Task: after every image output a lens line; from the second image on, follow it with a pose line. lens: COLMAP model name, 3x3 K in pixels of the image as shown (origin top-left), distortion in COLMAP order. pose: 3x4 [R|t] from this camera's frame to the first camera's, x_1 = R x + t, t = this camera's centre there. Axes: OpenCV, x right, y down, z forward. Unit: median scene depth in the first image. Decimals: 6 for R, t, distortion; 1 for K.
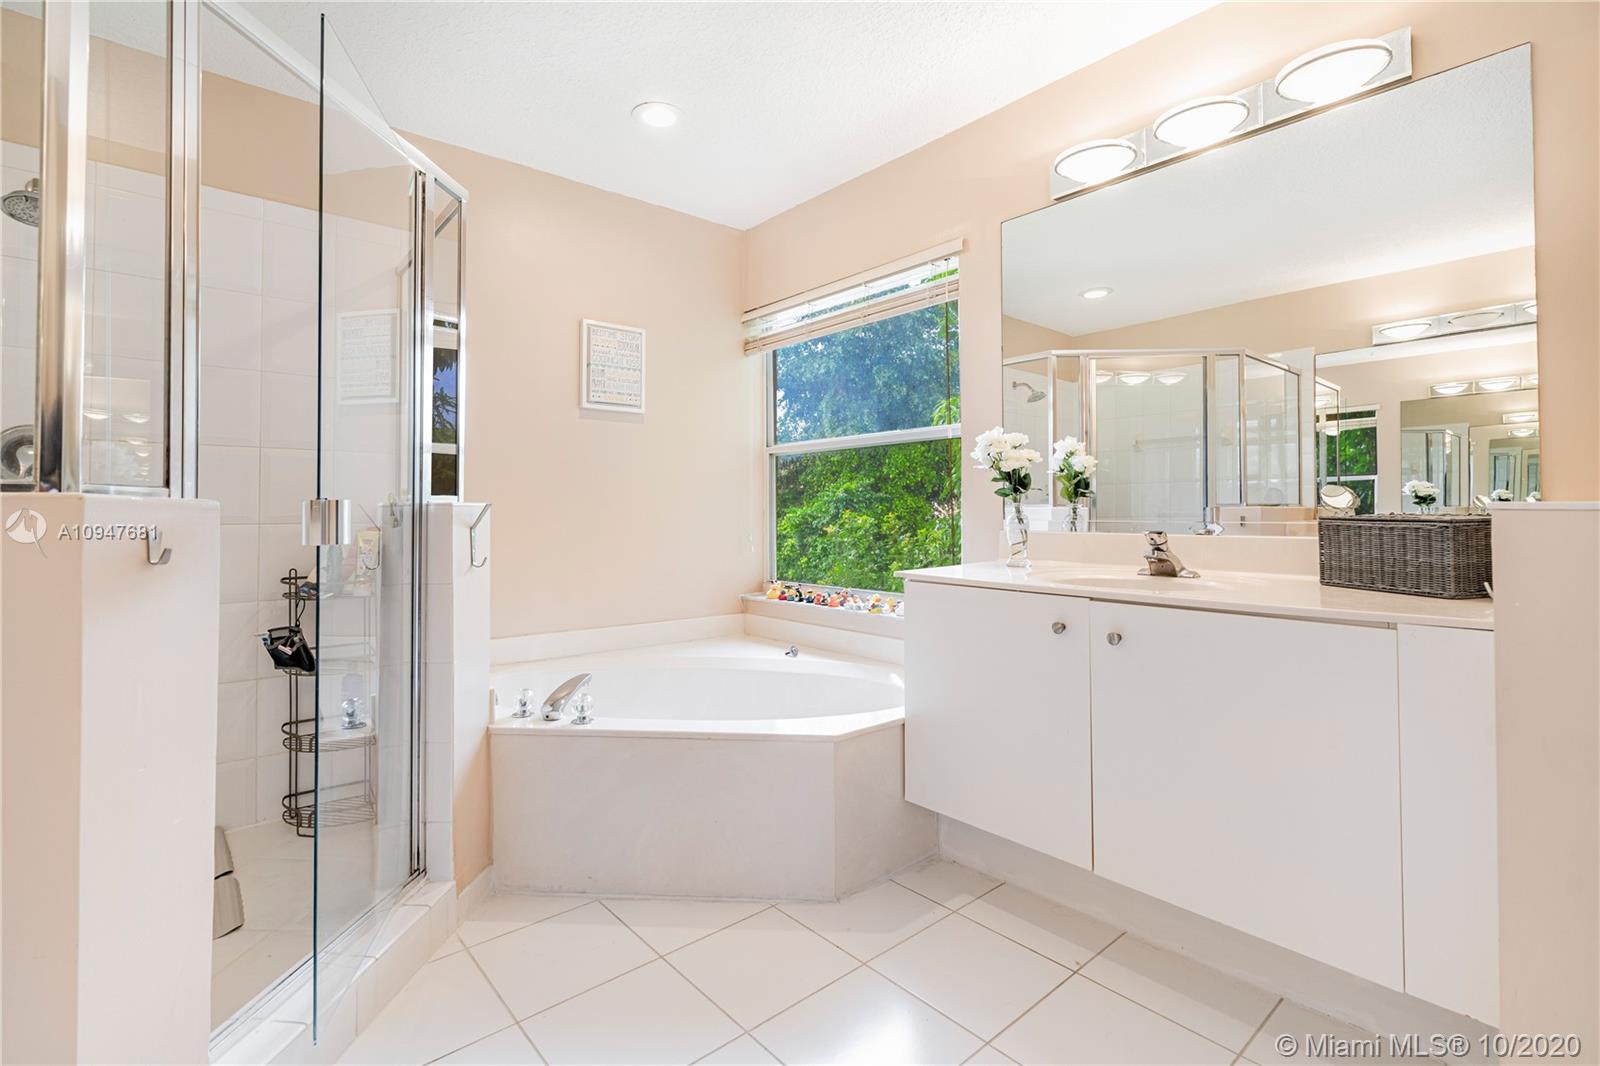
lens RADIAL K [[731.2, 0, 797.2], [0, 731.2, 503.0], [0, 0, 1]] dist [-0.006605, 0.003014]
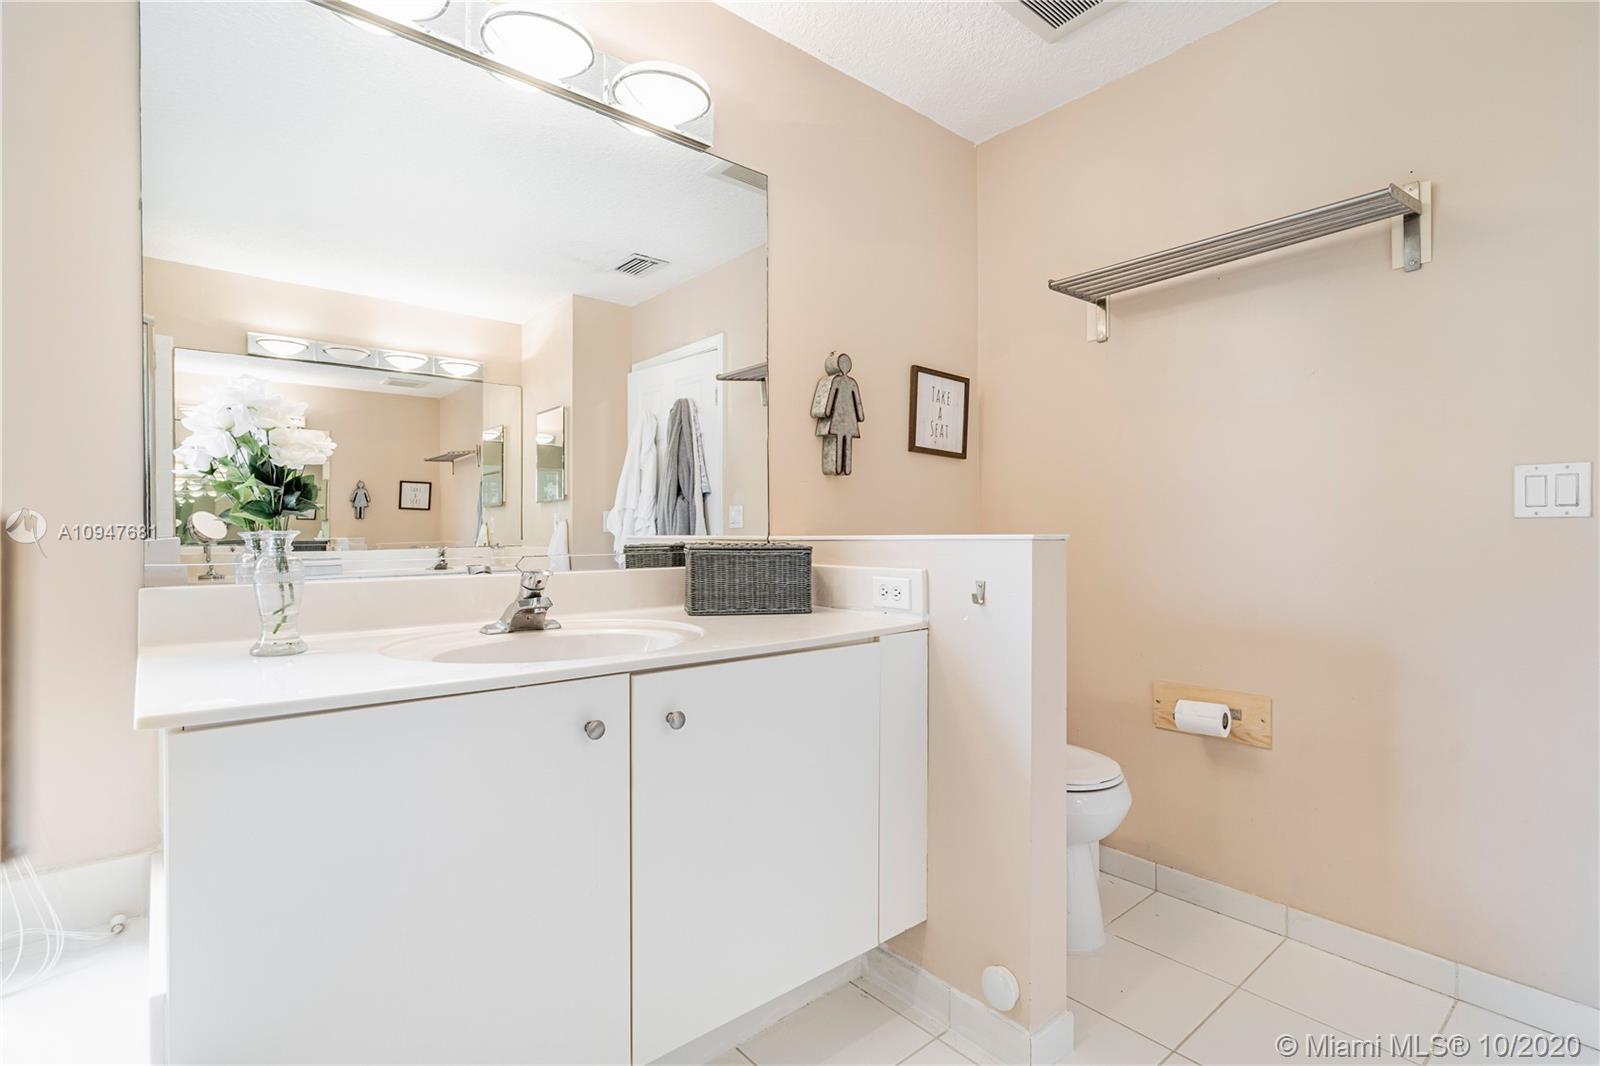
lens RADIAL K [[755.3, 0, 791.1], [0, 755.3, 545.2], [0, 0, 1]] dist [-0.000801, -0.000078]
pose [[0.001669, -0.010337, 0.999945, -0.327249], [-0.003210, 0.999941, 0.010342, 0.005788], [-0.999993, -0.003227, 0.001635, 0.941155]]
